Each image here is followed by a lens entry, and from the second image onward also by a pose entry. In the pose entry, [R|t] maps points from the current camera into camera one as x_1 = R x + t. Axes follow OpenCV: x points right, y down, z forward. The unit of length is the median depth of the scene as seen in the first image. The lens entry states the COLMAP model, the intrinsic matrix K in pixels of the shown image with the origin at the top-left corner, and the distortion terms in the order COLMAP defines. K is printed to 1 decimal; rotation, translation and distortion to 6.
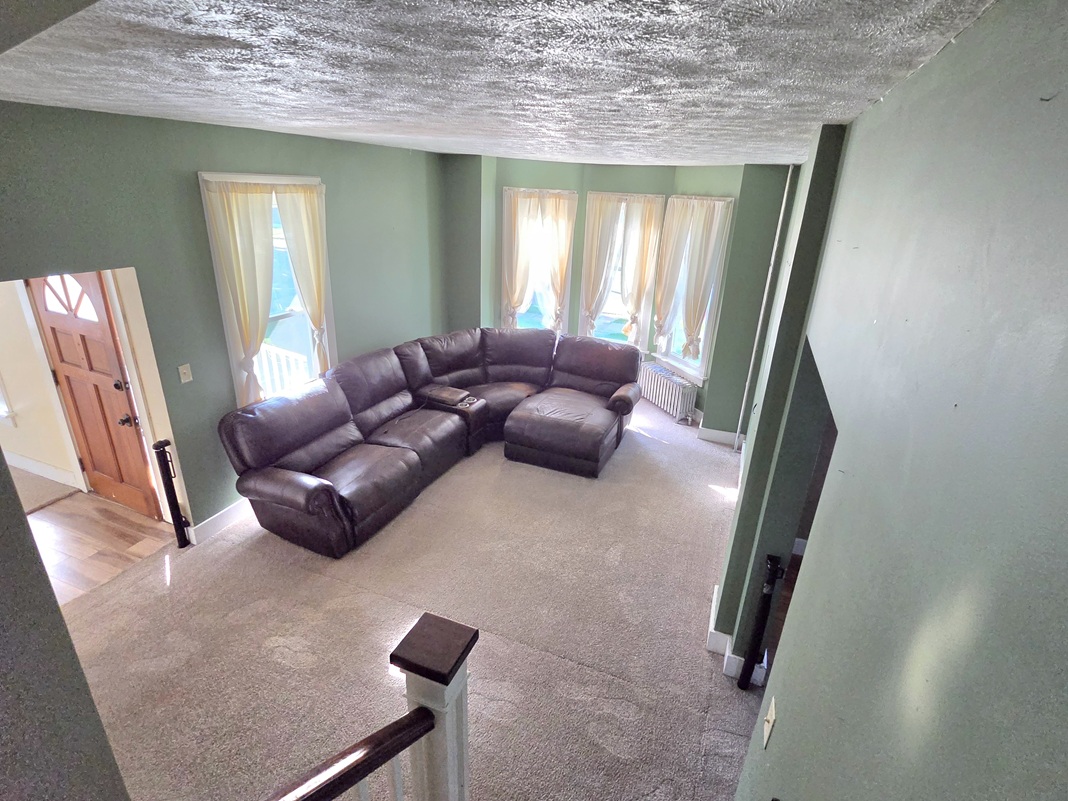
lens RADIAL K [[535.4, 0, 535.9], [0, 535.4, 399.7], [0, 0, 1]] dist [0.000199, 0.000658]
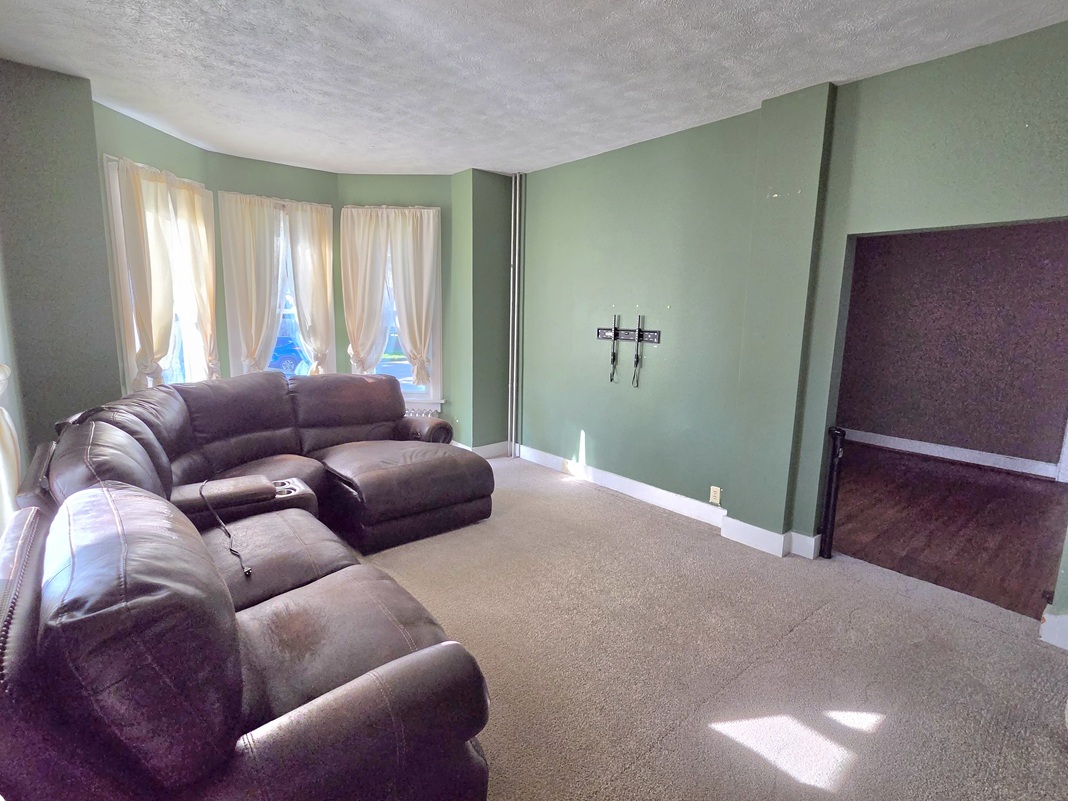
lens RADIAL K [[535.4, 0, 540.5], [0, 535.4, 403.3], [0, 0, 1]] dist [0.000199, 0.000658]
pose [[0.465622, -0.179904, 0.866505, -0.408131], [0.324866, 0.945510, 0.021739, -0.002510], [-0.823200, 0.271376, 0.498695, 0.417480]]
